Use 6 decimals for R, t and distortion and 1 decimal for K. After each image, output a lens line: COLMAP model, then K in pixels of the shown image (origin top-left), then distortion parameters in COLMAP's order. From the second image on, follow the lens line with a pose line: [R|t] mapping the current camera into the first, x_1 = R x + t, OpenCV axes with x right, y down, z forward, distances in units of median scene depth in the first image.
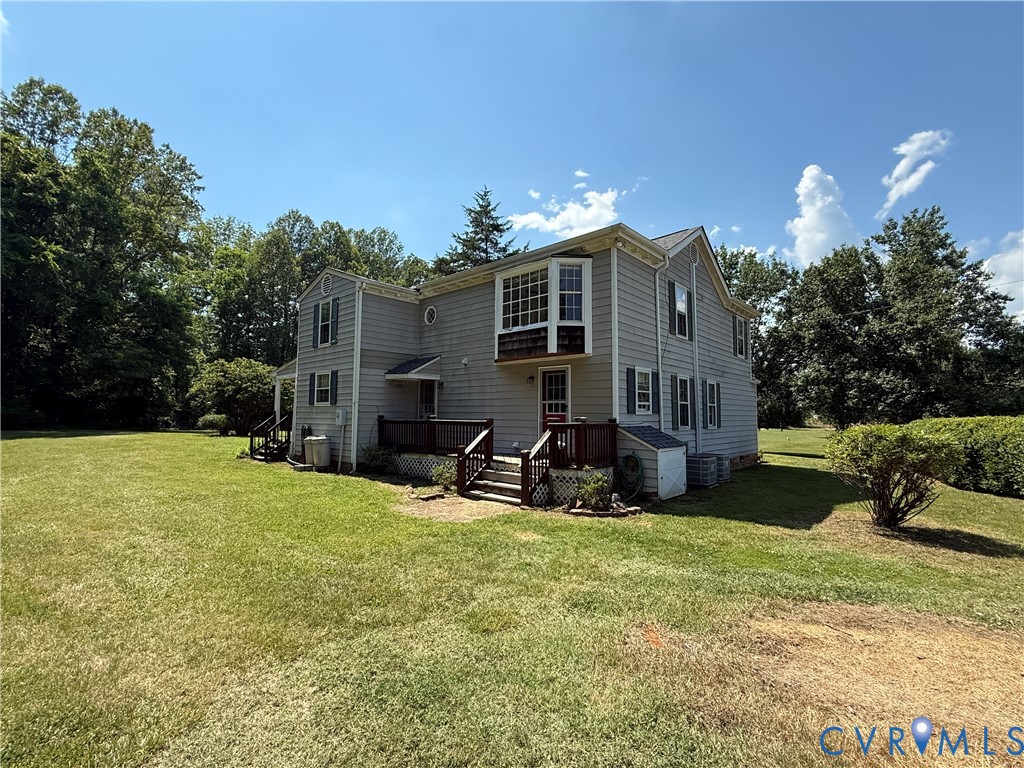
lens RADIAL K [[453.2, 0, 511.7], [0, 453.2, 382.5], [0, 0, 1]] dist [-0.005009, 0.001245]
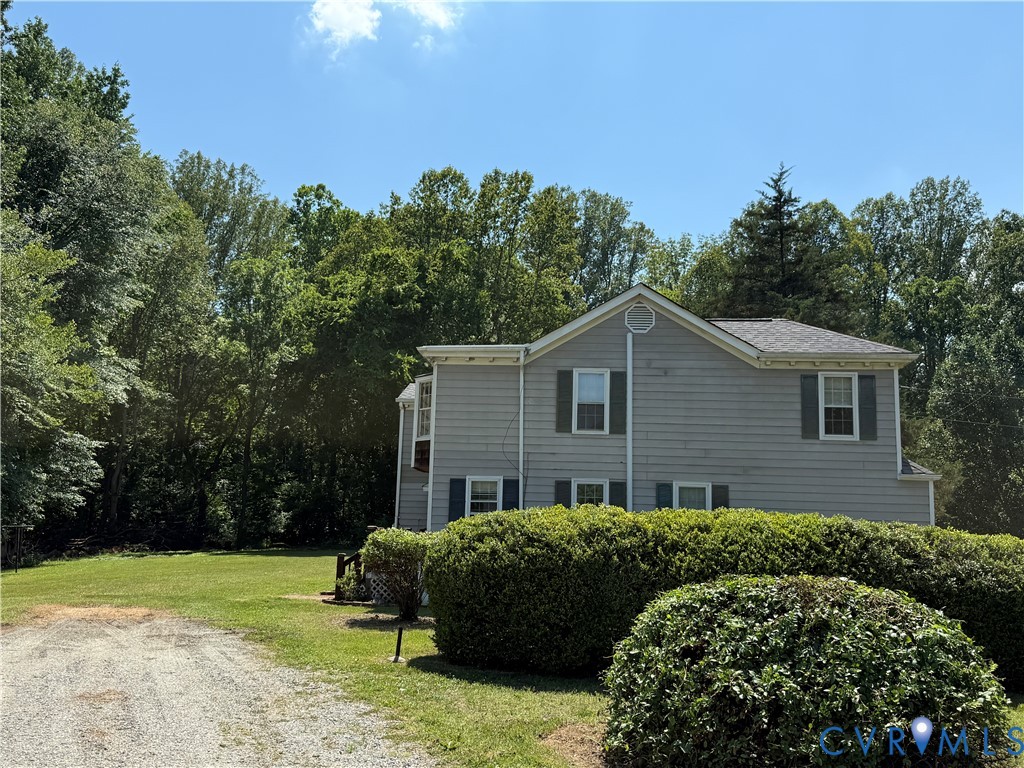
lens RADIAL K [[980.7, 0, 512.3], [0, 980.7, 383.3], [0, 0, 1]] dist [0.001885, 0.000000]
pose [[0.596681, -0.109521, -0.794970, 1.885777], [0.029887, 0.992989, -0.114370, 0.010403], [0.801922, 0.044483, 0.595770, -0.189090]]
